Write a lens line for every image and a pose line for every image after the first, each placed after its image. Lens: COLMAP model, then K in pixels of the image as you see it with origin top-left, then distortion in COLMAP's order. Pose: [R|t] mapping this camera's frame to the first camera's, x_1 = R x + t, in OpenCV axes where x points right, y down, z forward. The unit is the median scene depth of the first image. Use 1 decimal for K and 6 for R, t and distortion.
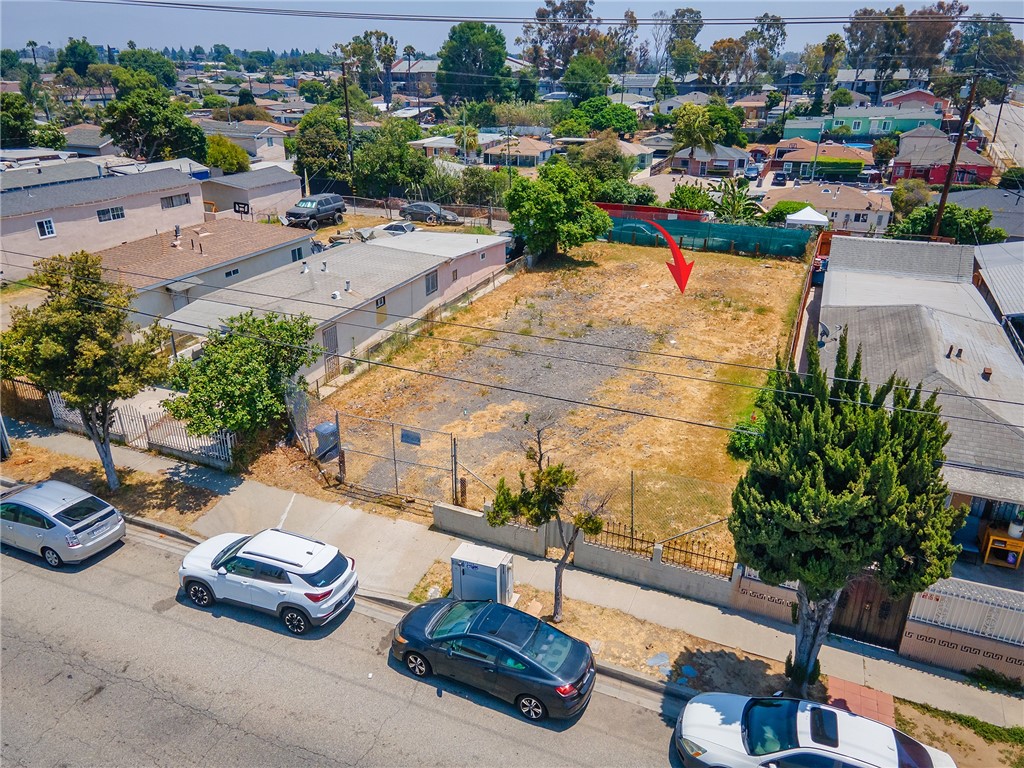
lens RADIAL K [[747.5, 0, 505.8], [0, 747.5, 380.7], [0, 0, 1]] dist [0.030035, 0.035606]
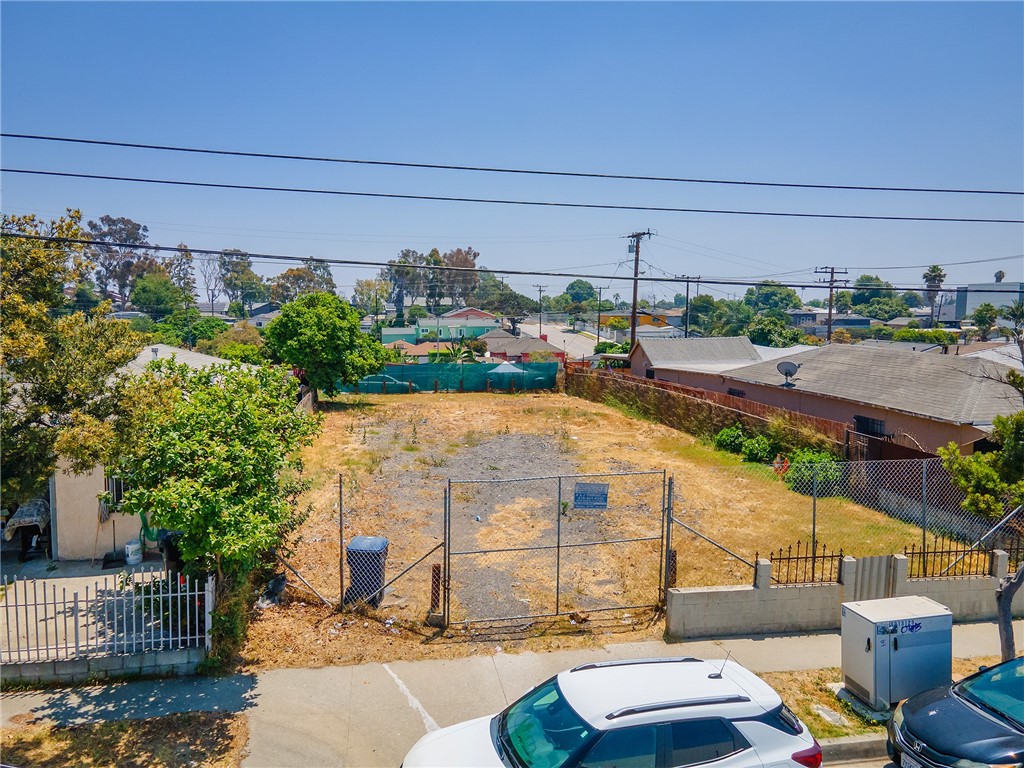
lens RADIAL K [[747.5, 0, 505.8], [0, 747.5, 380.7], [0, 0, 1]] dist [0.030035, 0.035606]
pose [[0.825940, -0.055736, 0.560996, -0.437707], [0.225425, 0.944737, -0.238025, 0.099108], [-0.516727, 0.323057, 0.792860, 0.454667]]
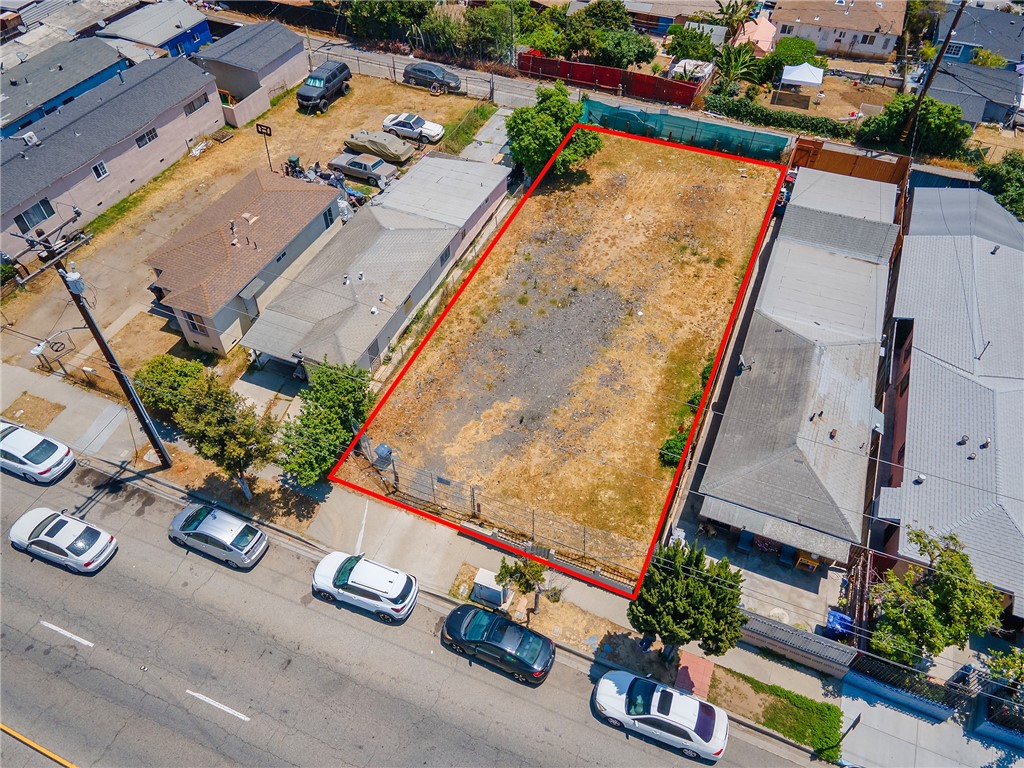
lens RADIAL K [[747.5, 0, 505.8], [0, 747.5, 380.7], [0, 0, 1]] dist [0.030035, 0.035606]
pose [[0.999979, -0.002586, -0.005873, 0.007333], [0.004743, 0.914304, 0.405000, -0.618889], [0.004323, -0.405019, 0.914298, -0.260138]]
